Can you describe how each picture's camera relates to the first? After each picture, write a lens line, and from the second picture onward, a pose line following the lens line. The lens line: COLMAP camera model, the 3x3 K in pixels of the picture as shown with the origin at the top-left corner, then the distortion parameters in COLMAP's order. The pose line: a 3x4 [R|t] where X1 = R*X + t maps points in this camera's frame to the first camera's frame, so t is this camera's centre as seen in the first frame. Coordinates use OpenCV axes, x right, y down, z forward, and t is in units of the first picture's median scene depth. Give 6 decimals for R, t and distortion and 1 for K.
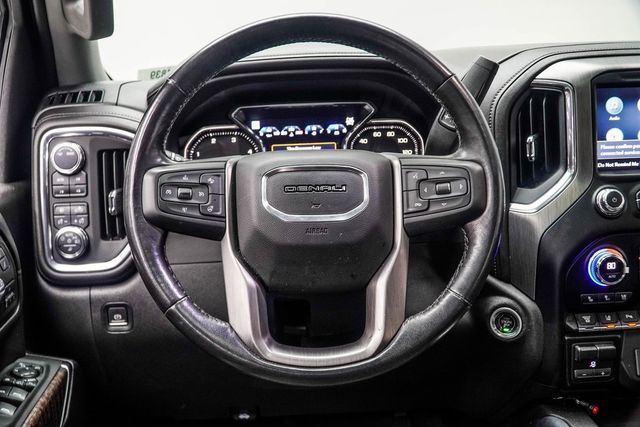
lens RADIAL K [[748.4, 0, 320.0], [0, 748.4, 213.5], [0, 0, 1]] dist [-0.004766, -0.269802]
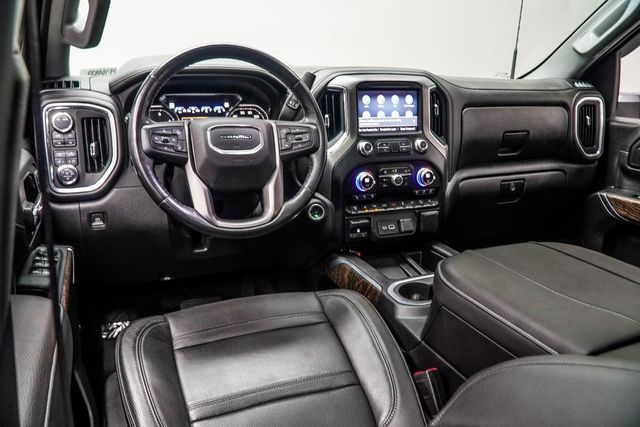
lens RADIAL K [[502.5, 0, 320.0], [0, 502.5, 213.5], [0, 0, 1]] dist [-0.039495, -0.003146]
pose [[0.930074, -0.047046, 0.364348, -0.273191], [0.022015, 0.997121, 0.072555, 0.070795], [-0.366713, -0.059460, 0.928432, -0.267774]]
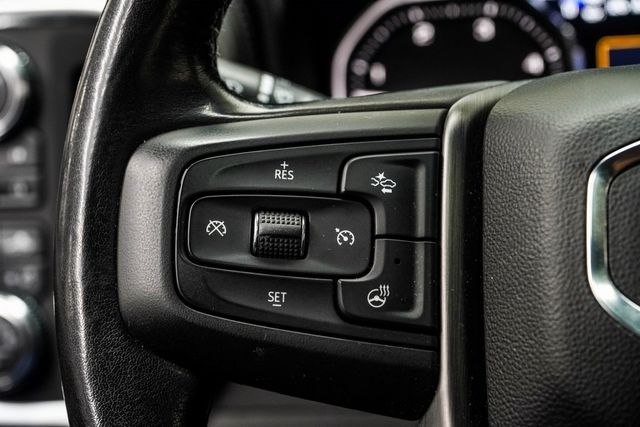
lens RADIAL K [[1405.8, 0, 320.0], [0, 1405.8, 213.5], [0, 0, 1]] dist [-0.160779, -0.025573]
pose [[0.970877, 0.012478, -0.239252, -0.051796], [-0.006747, 0.999671, 0.024755, -0.044319], [0.239482, -0.022420, 0.970642, 0.524804]]
